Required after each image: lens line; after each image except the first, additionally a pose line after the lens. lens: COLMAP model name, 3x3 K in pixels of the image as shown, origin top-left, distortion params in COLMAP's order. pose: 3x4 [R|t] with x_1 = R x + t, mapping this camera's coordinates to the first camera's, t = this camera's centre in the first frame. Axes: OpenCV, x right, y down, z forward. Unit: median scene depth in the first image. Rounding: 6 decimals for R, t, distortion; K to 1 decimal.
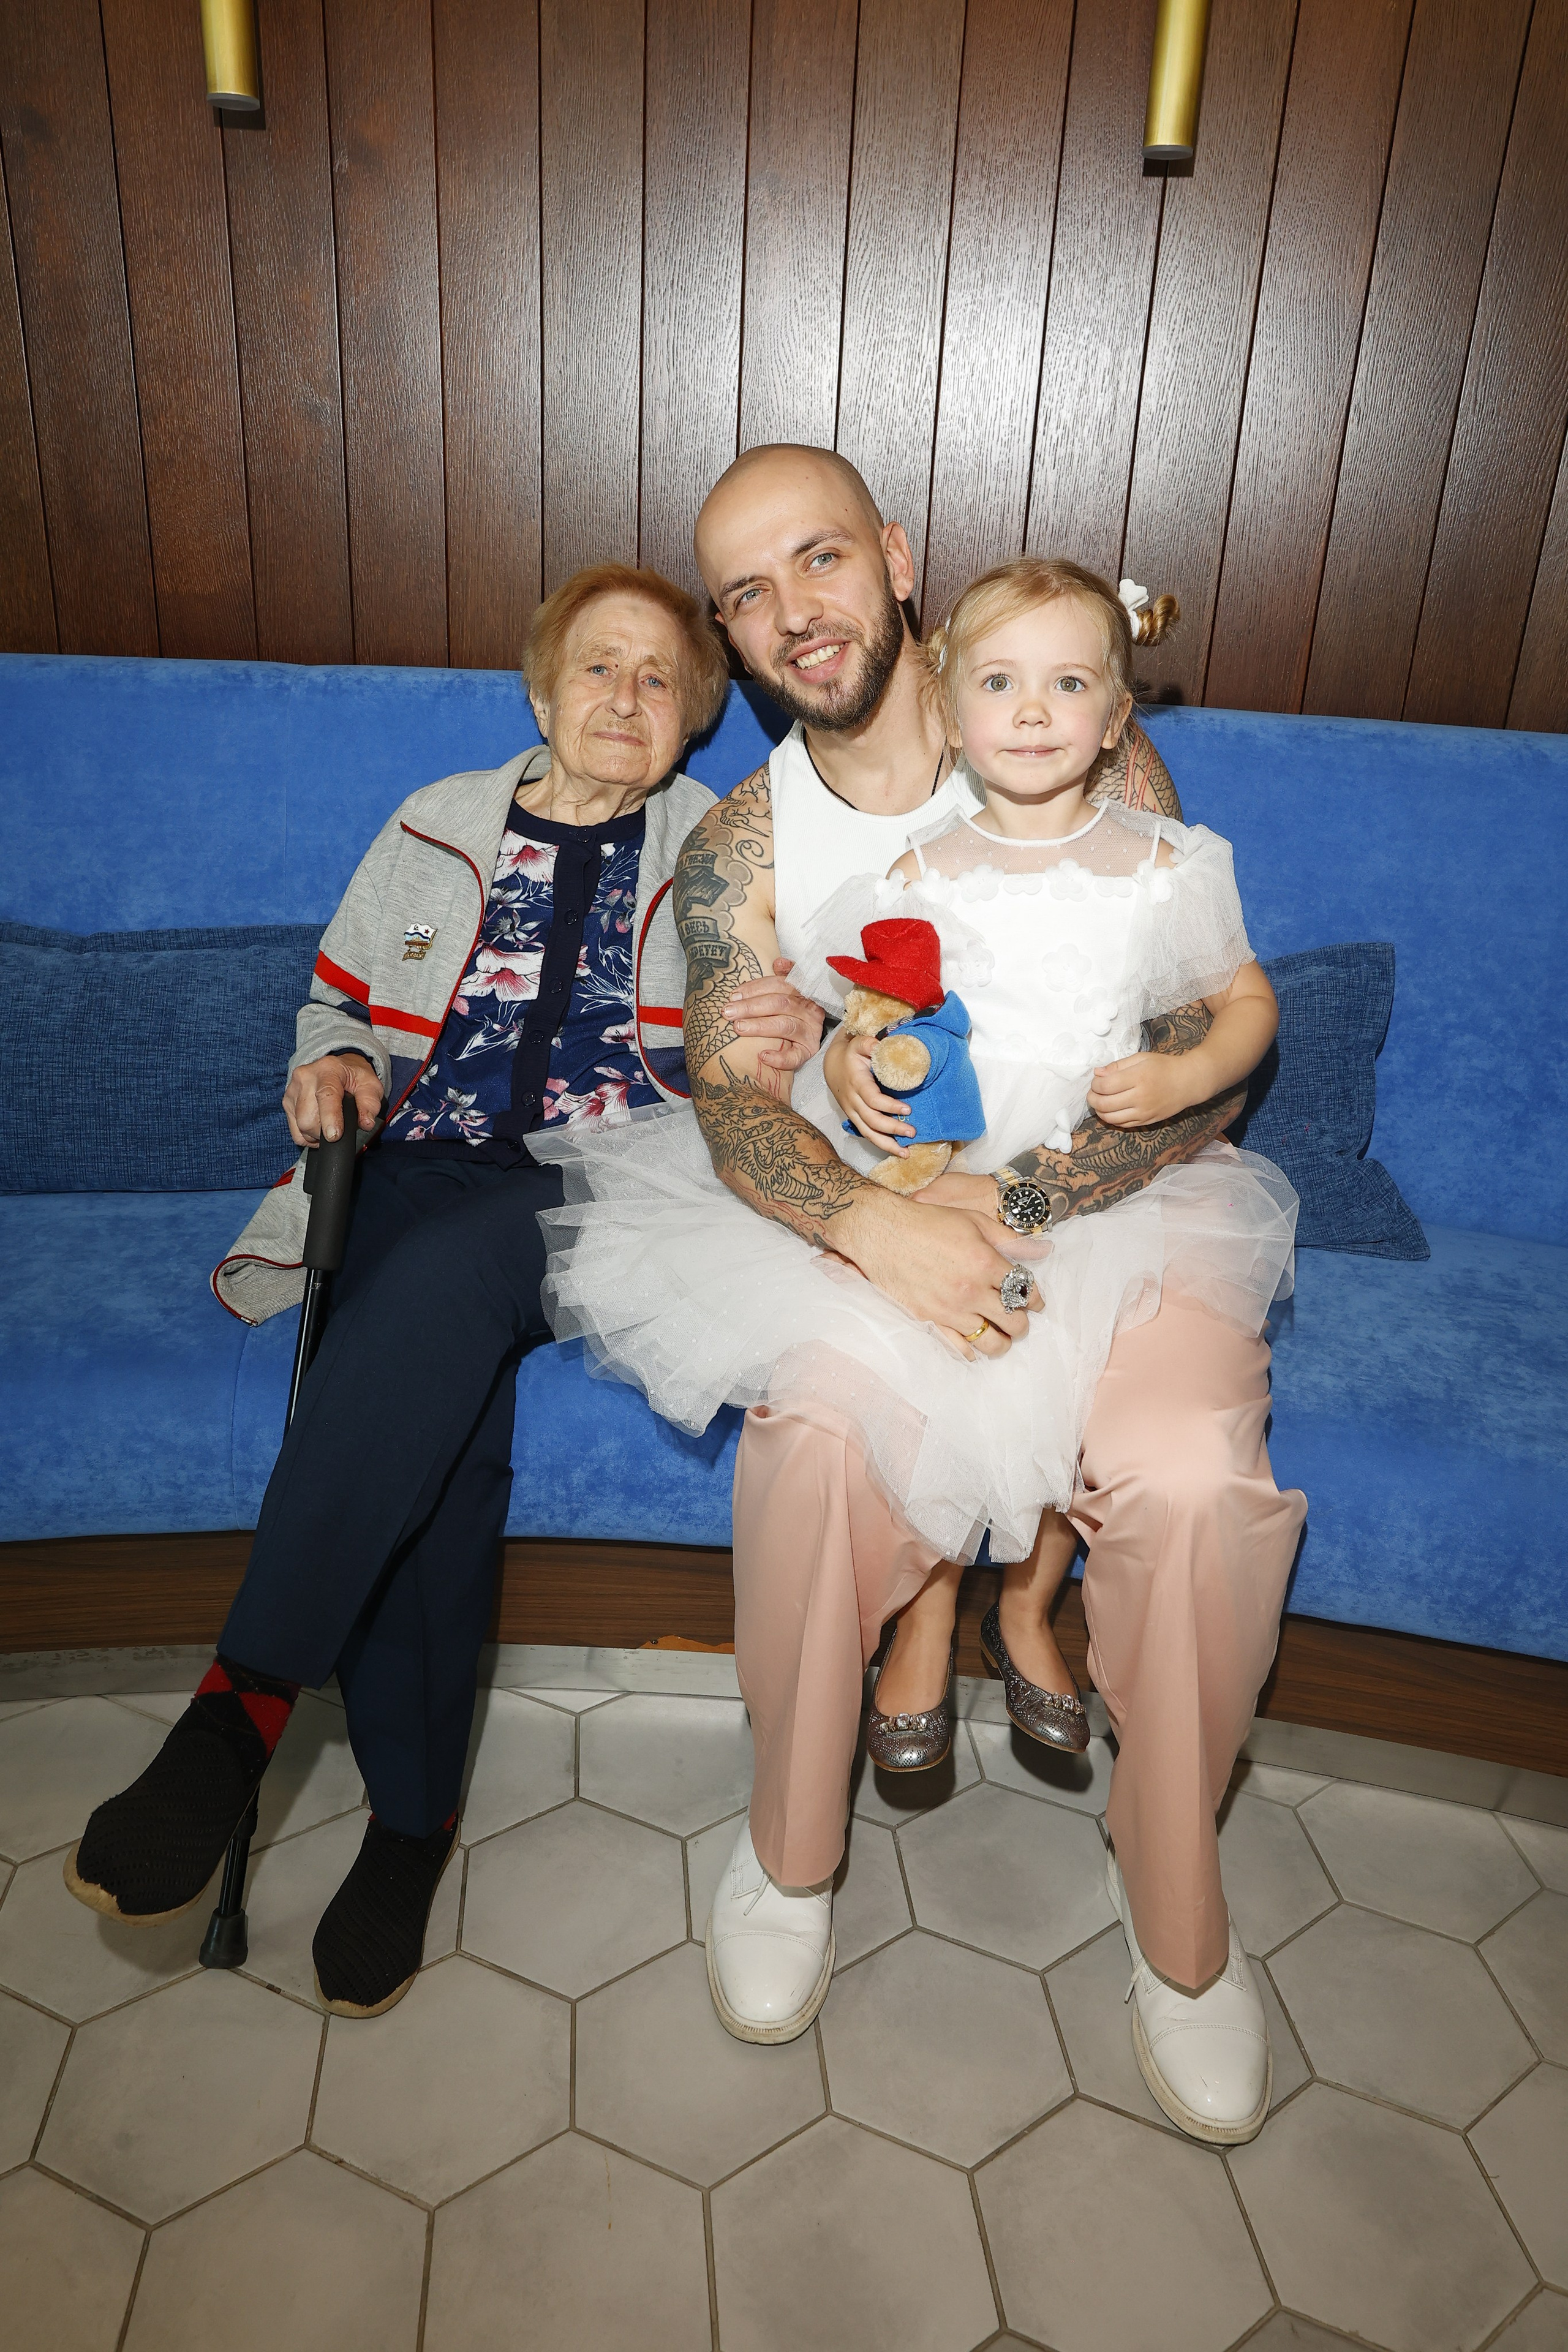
lens RADIAL K [[1640.9, 0, 782.4], [0, 1640.9, 1173.8], [0, 0, 1]] dist [-0.038569, 0.037736]
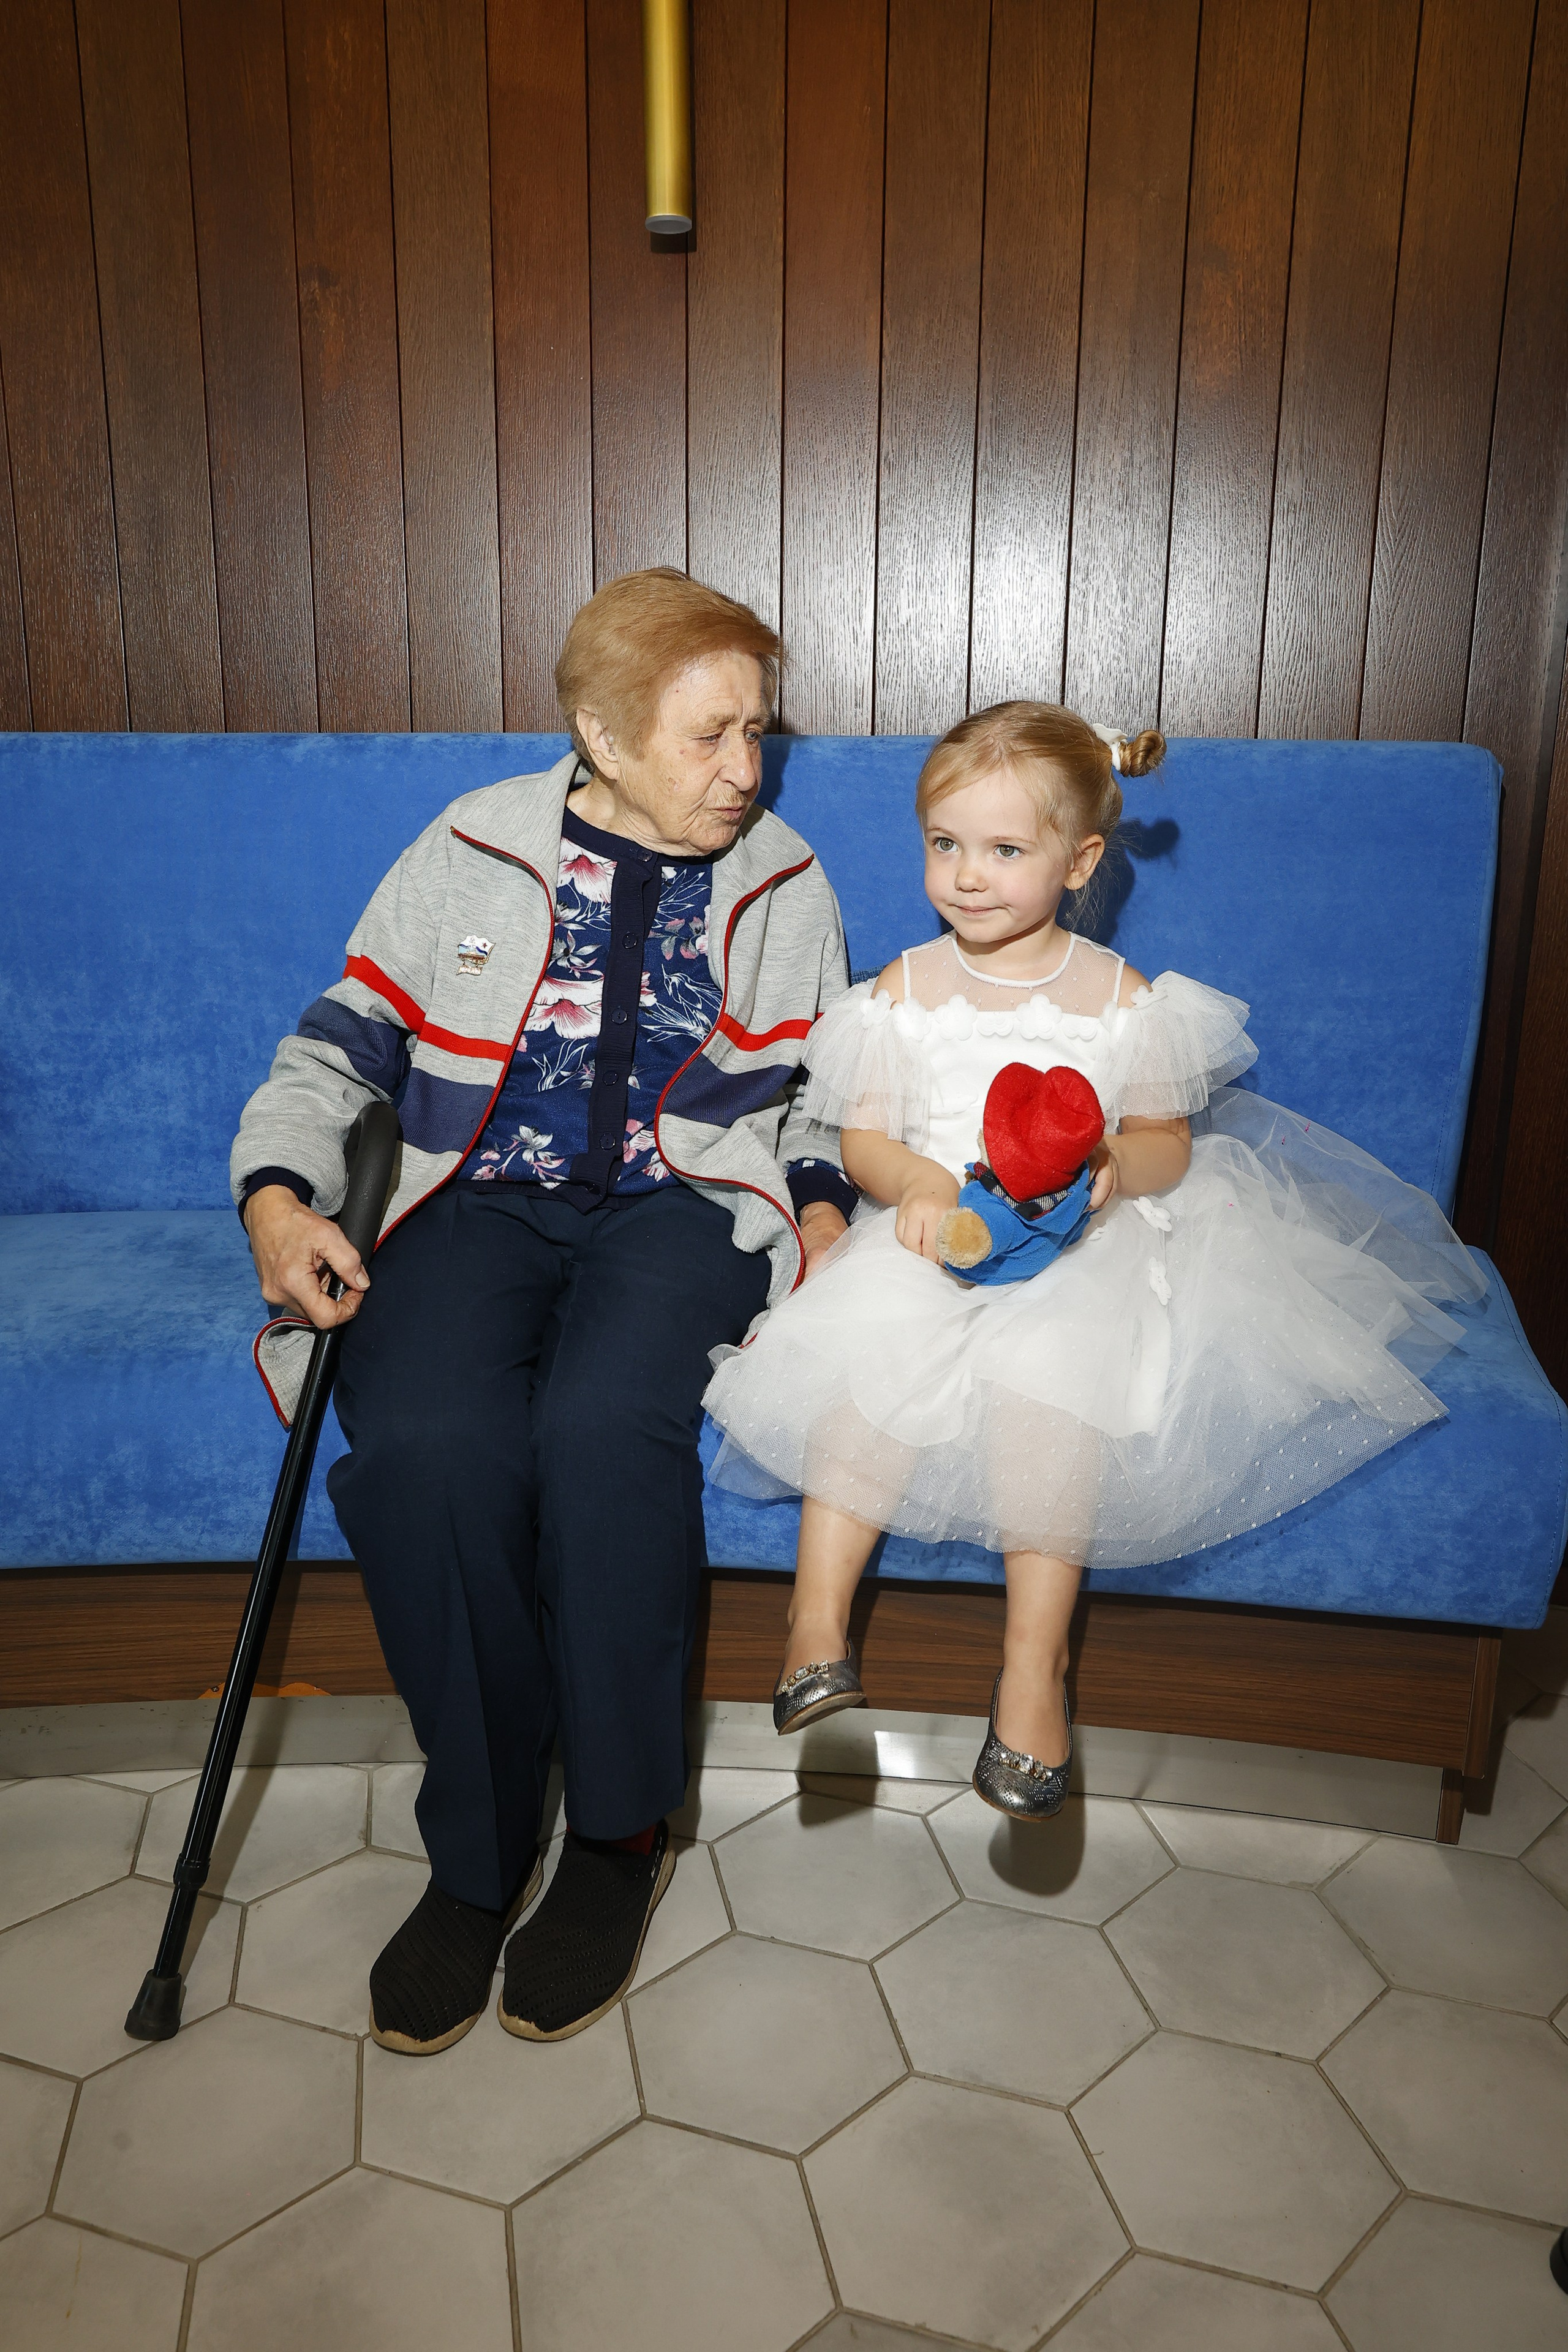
lens RADIAL K [[1640.9, 0, 785.5], [0, 1640.9, 1185.0], [0, 0, 1]] dist [-0.038569, 0.037736]
pose [[0.994072, -0.063937, 0.087932, 0.211522], [0.076788, 0.985464, -0.151539, 0.202402], [-0.076965, 0.157392, 0.984532, 0.033859]]
